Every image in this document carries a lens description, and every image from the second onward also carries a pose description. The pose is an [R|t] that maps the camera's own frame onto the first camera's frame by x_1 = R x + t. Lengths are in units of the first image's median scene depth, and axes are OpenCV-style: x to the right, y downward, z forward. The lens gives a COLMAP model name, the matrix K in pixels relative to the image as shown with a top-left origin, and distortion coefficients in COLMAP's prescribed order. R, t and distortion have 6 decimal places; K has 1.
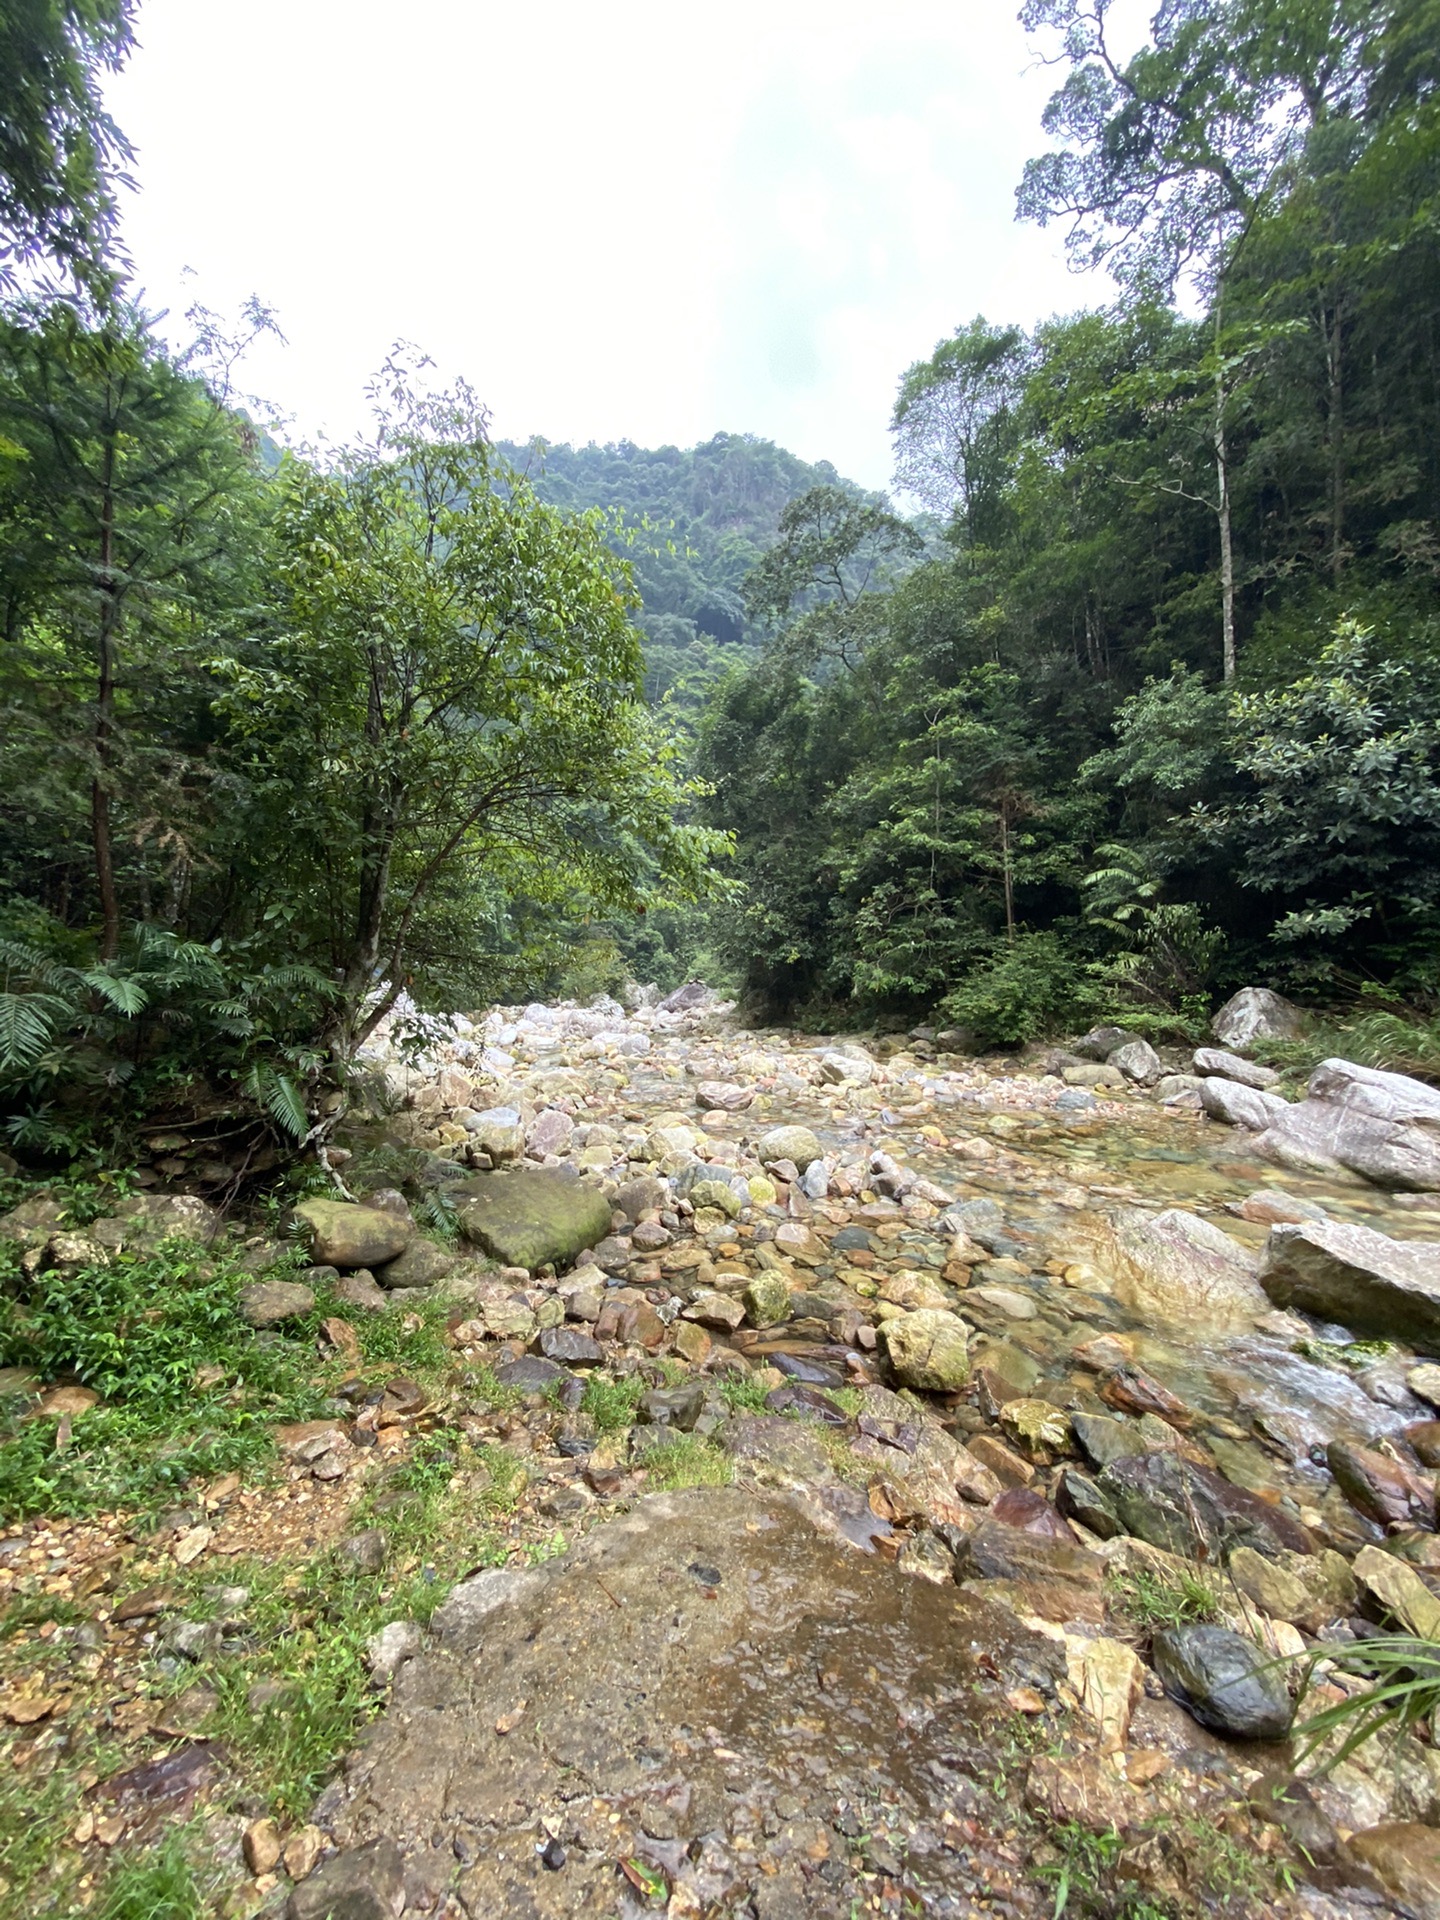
lens RADIAL K [[776.5, 0, 720.0], [0, 776.5, 960.0], [0, 0, 1]] dist [-0.000677, -0.012166]
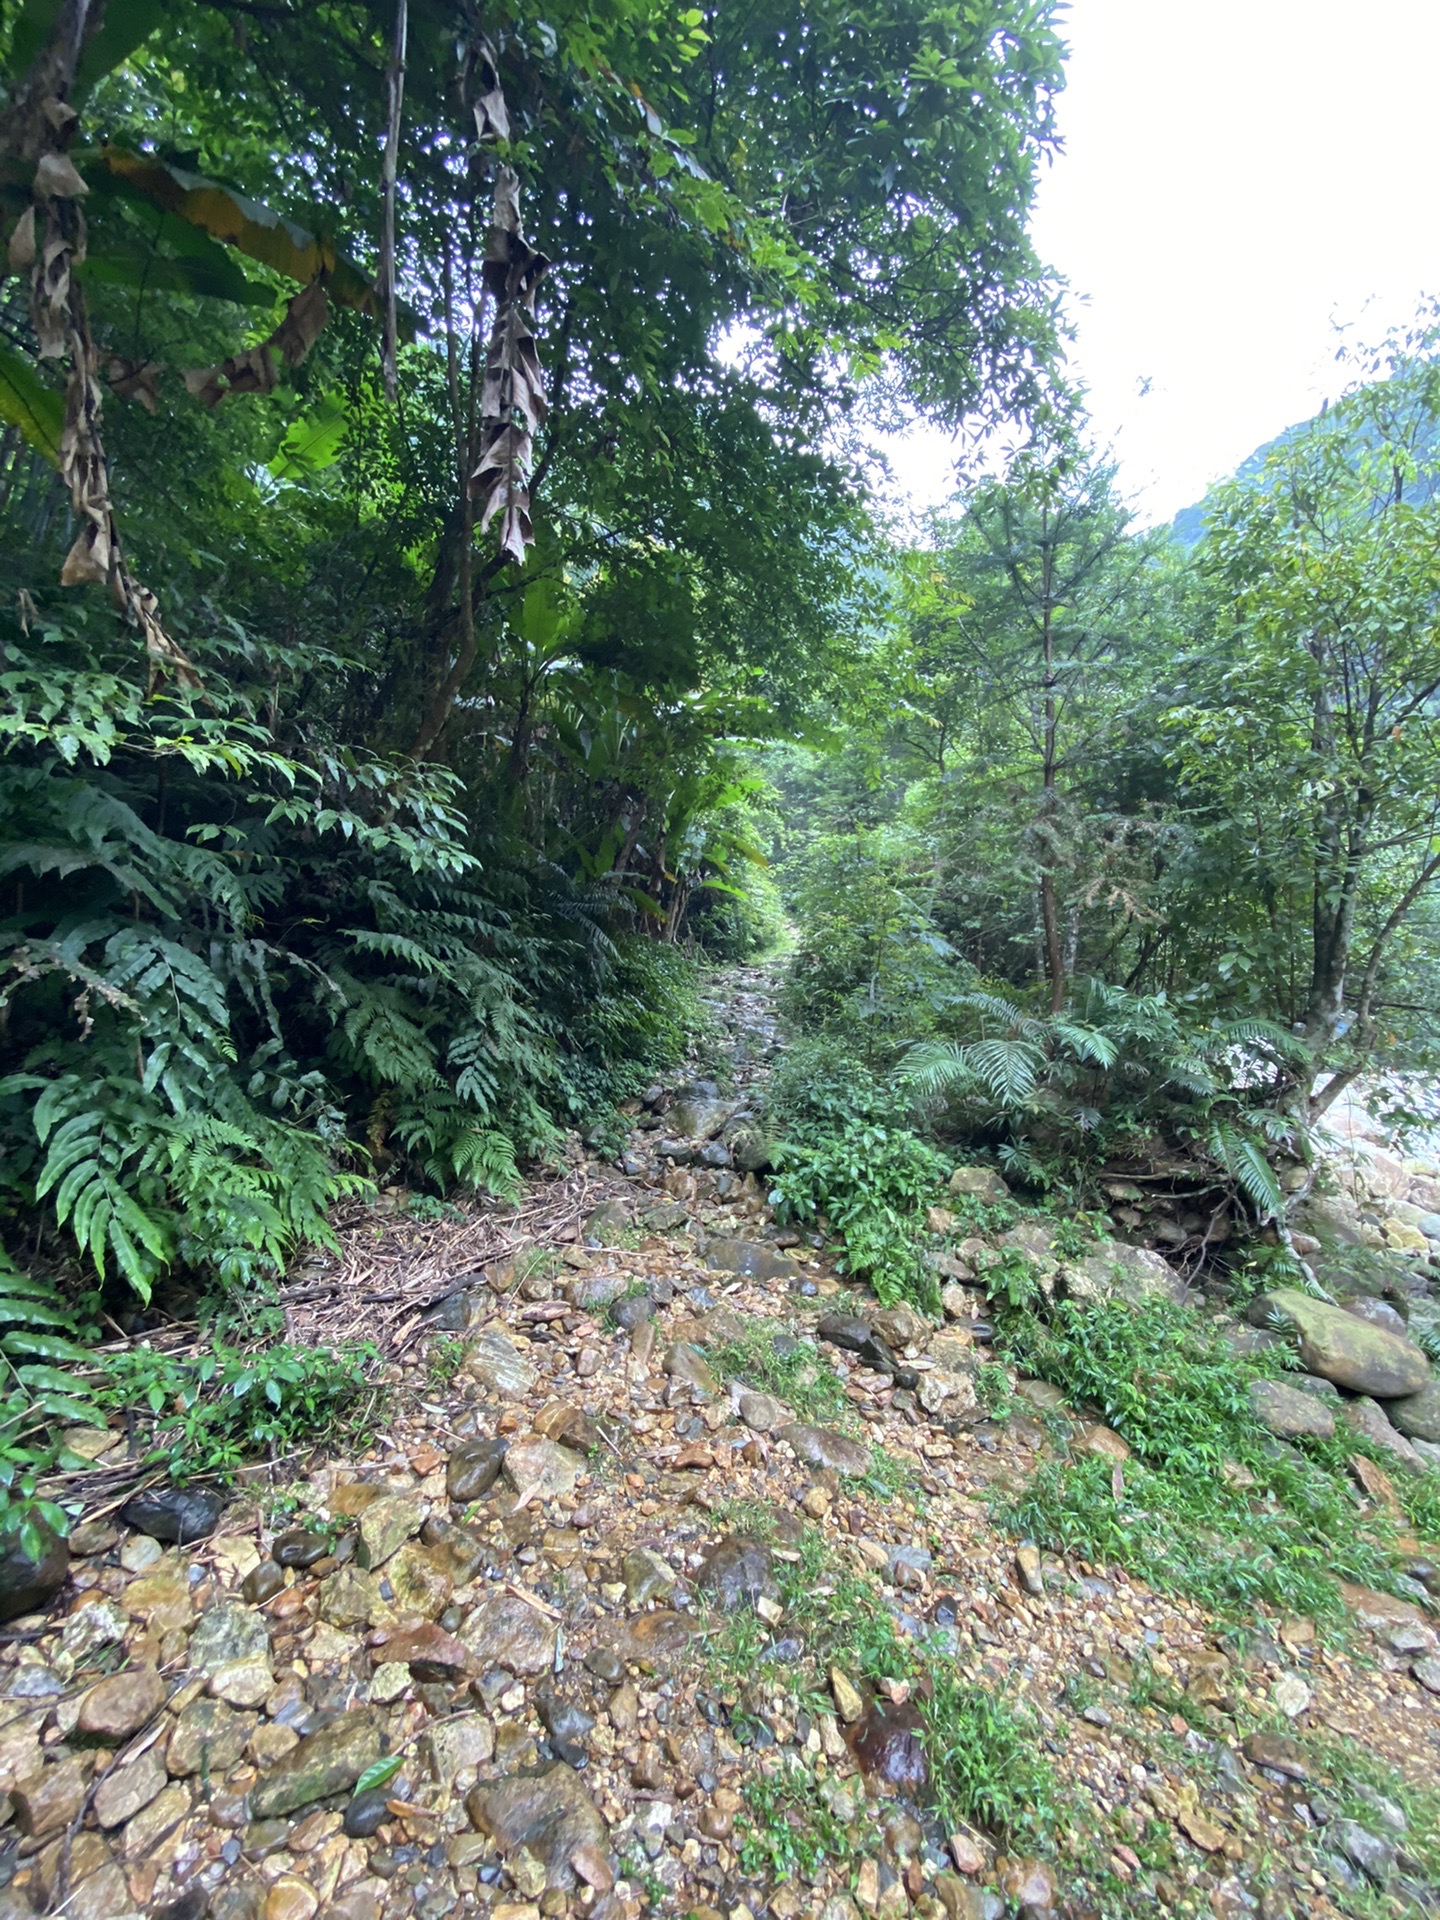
lens RADIAL K [[776.5, 0, 720.0], [0, 776.5, 960.0], [0, 0, 1]] dist [-0.000677, -0.012166]
pose [[0.537438, -0.050311, -0.841801, -0.123767], [-0.004196, 0.998047, -0.062328, -0.003863], [0.843293, 0.037030, 0.536177, -0.013786]]
